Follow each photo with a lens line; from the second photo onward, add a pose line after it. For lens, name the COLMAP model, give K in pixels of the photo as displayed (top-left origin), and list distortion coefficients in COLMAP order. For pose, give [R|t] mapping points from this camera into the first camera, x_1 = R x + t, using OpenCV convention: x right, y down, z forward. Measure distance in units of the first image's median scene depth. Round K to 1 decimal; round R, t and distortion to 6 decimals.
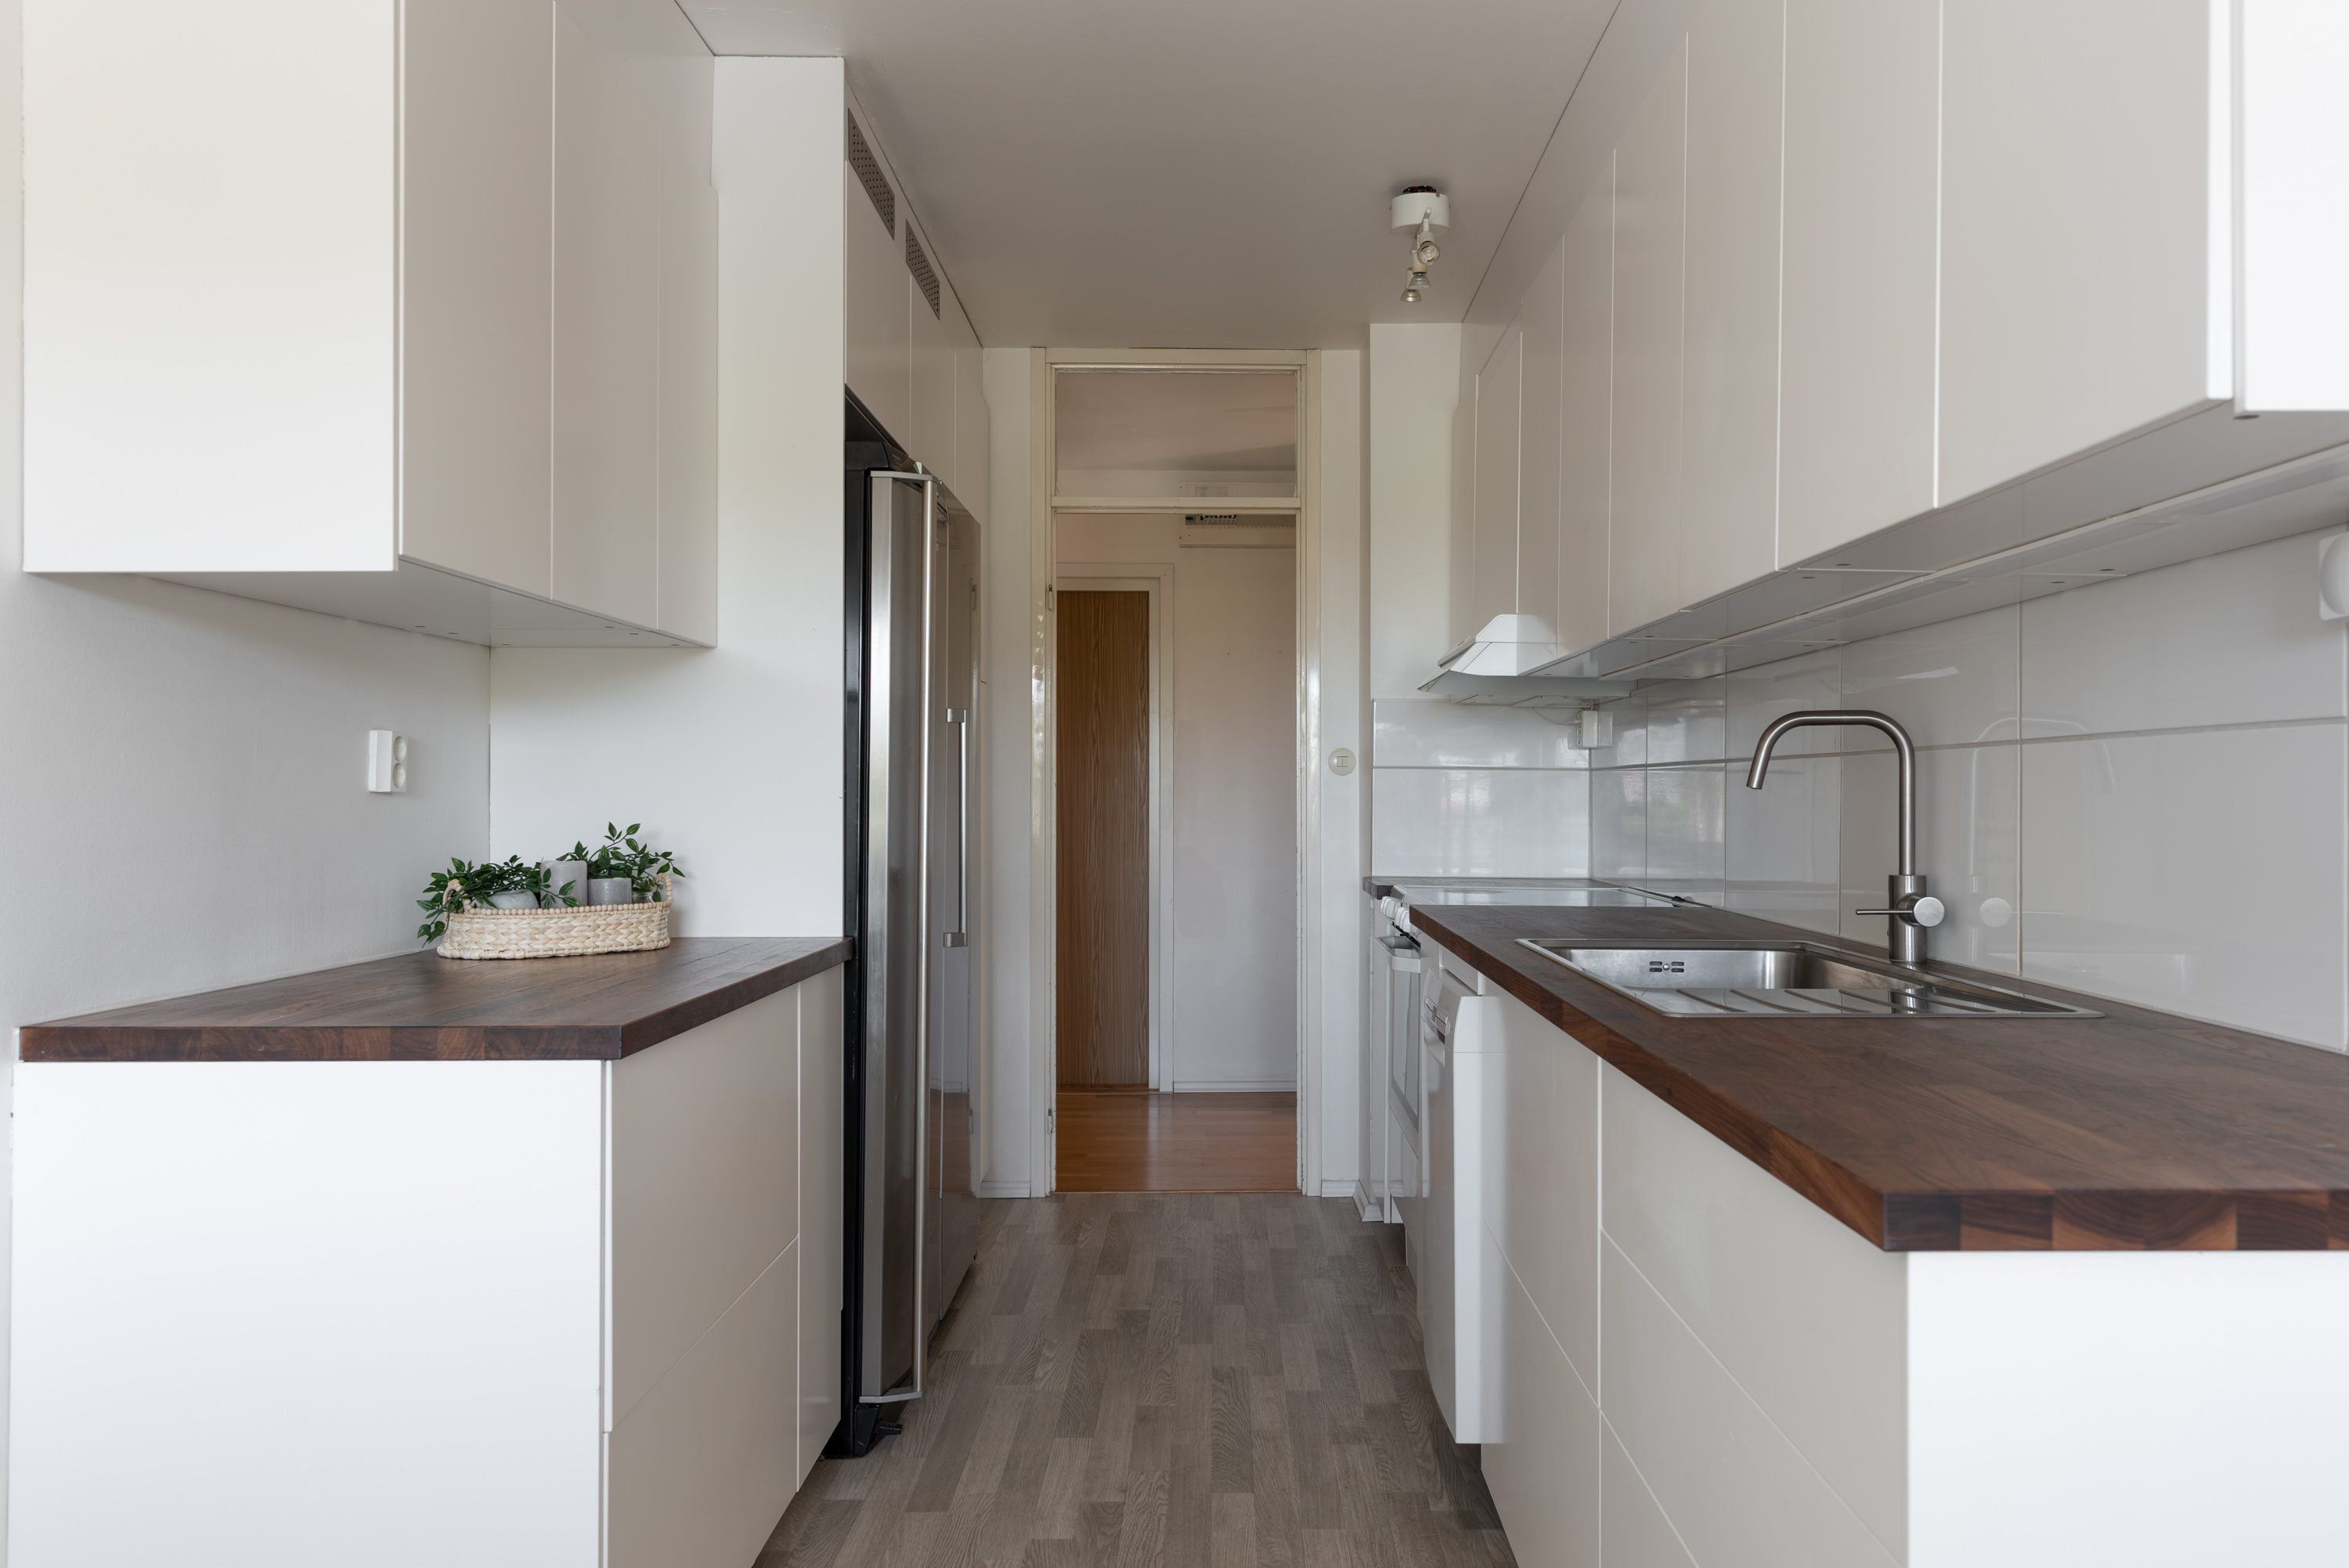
lens RADIAL K [[1658.8, 0, 1179.5], [0, 1658.8, 776.3], [0, 0, 1]] dist [-0.005352, -0.024625]
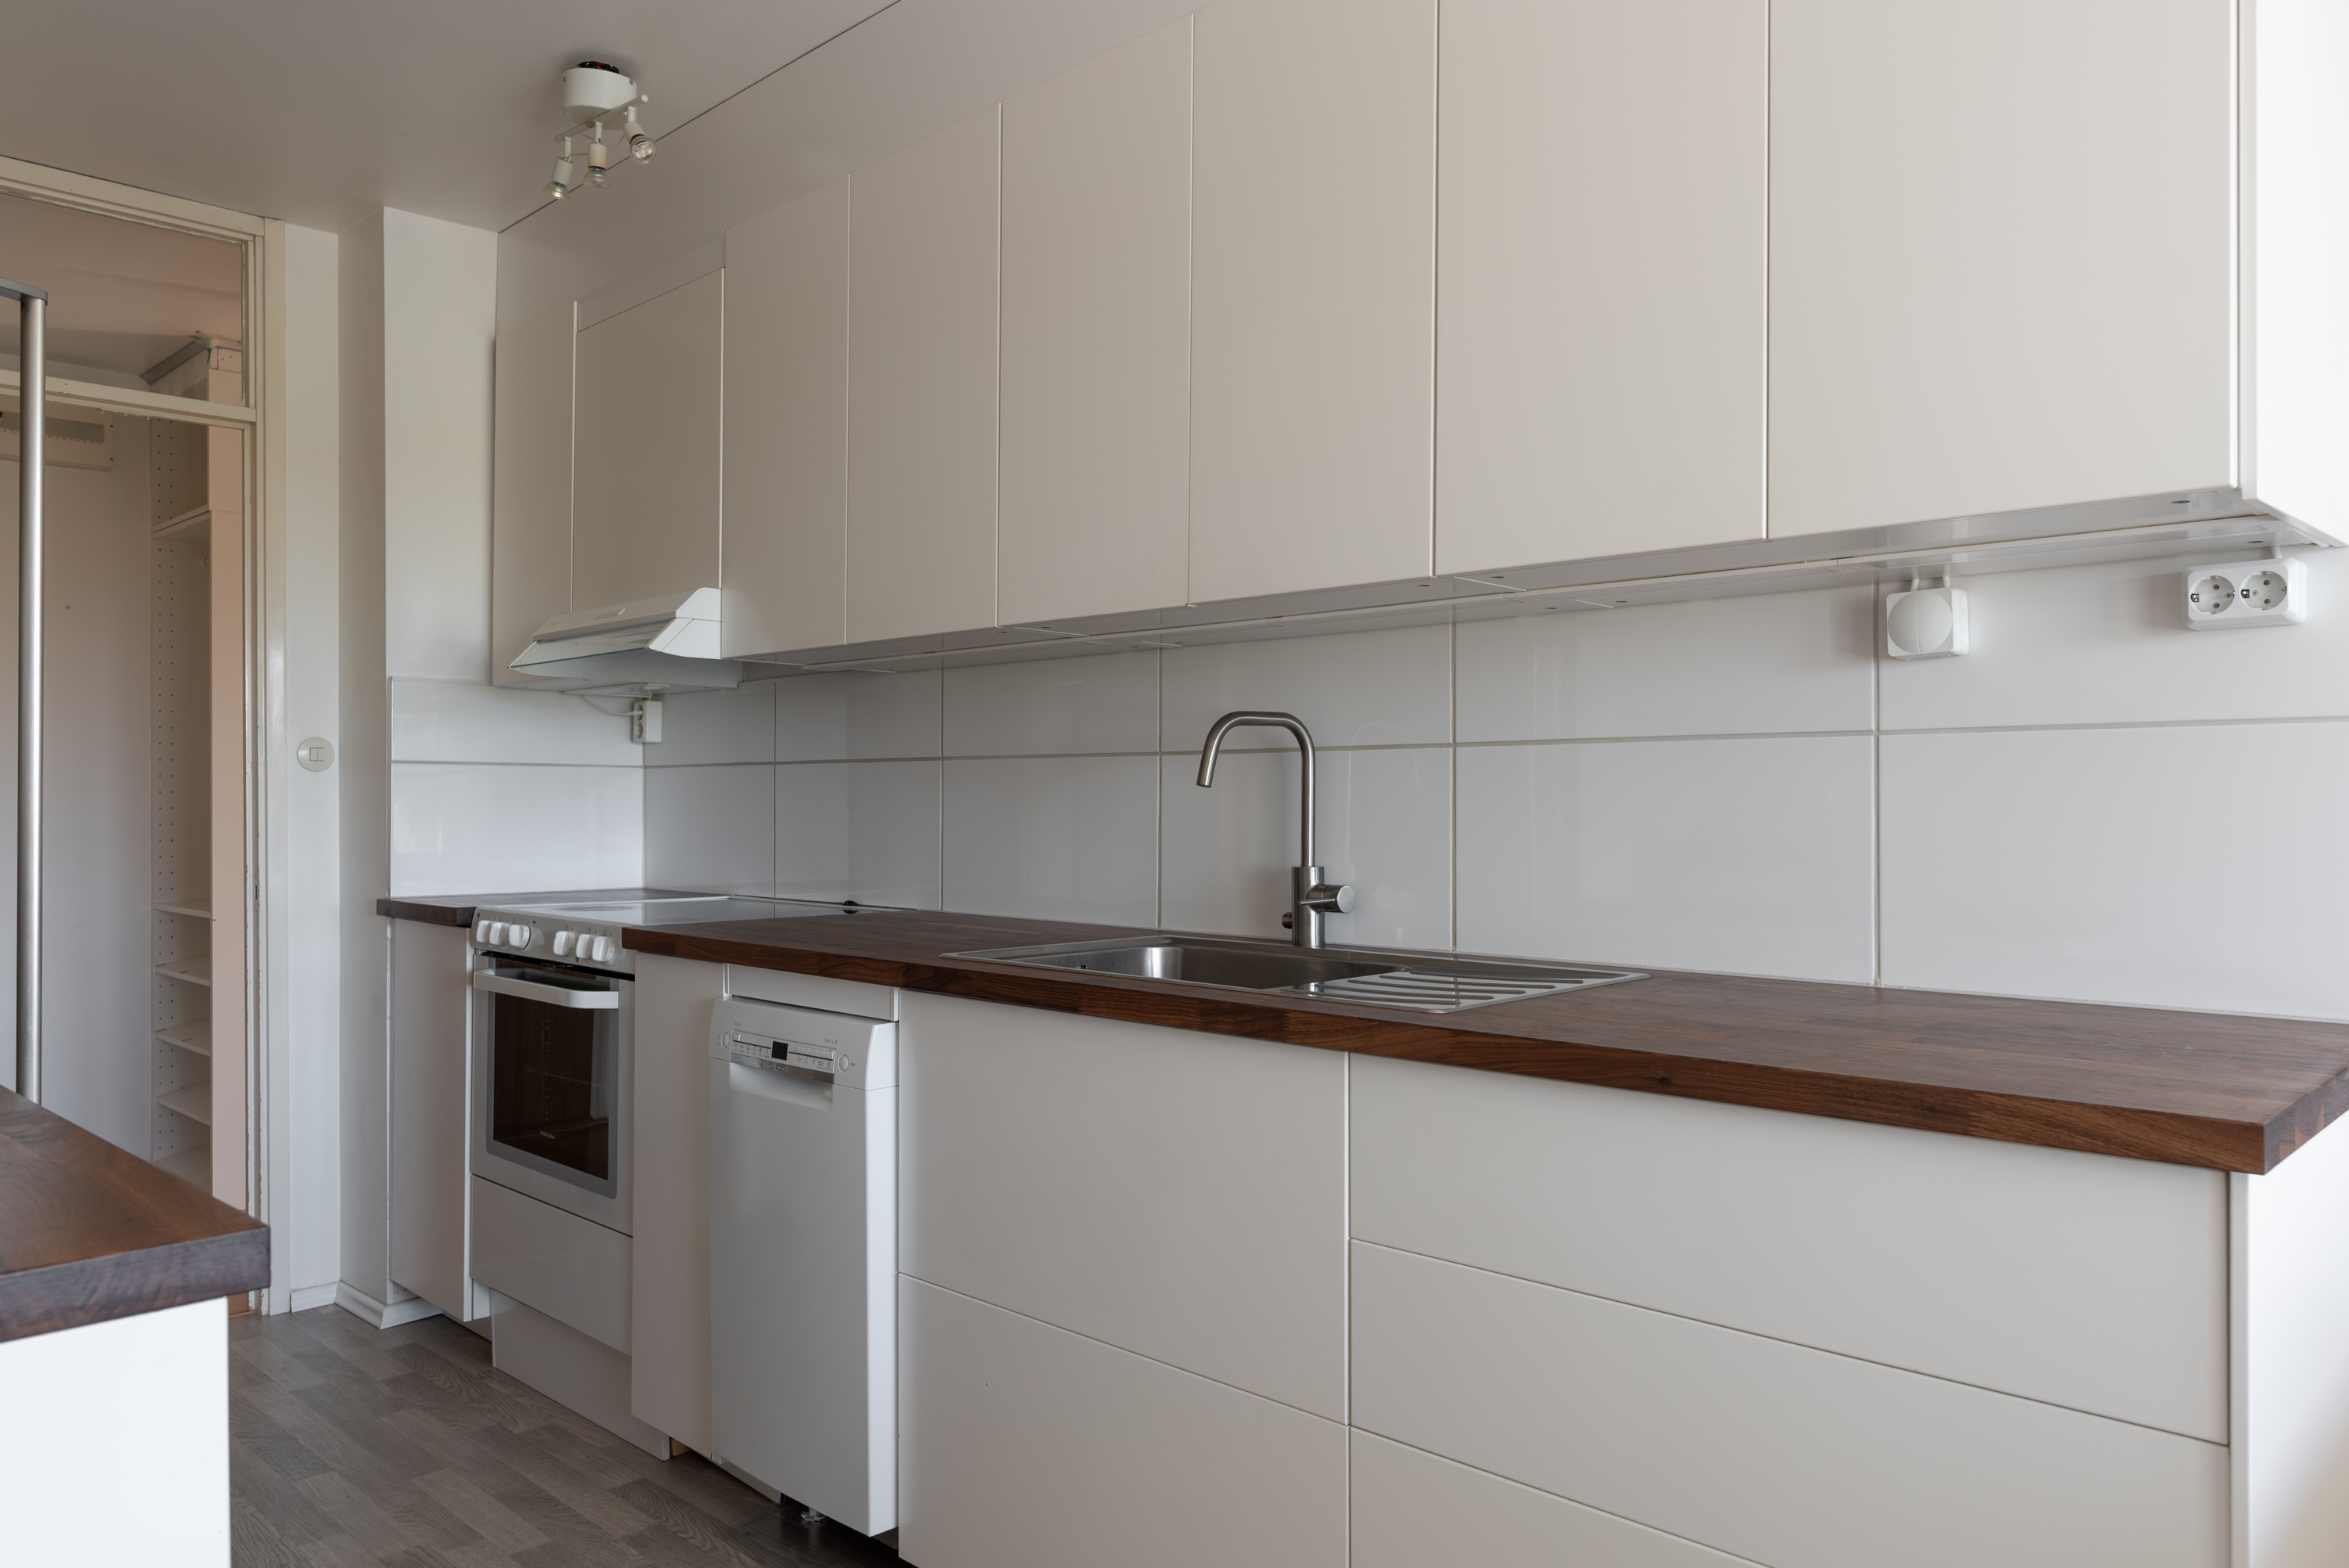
lens RADIAL K [[1658.8, 0, 1178.5], [0, 1658.8, 793.5], [0, 0, 1]] dist [-0.005352, -0.024625]
pose [[0.663989, -0.000769, 0.747742, -0.290828], [-0.005097, 0.999972, 0.005555, 0.004599], [-0.747725, -0.007500, 0.663967, 0.234919]]
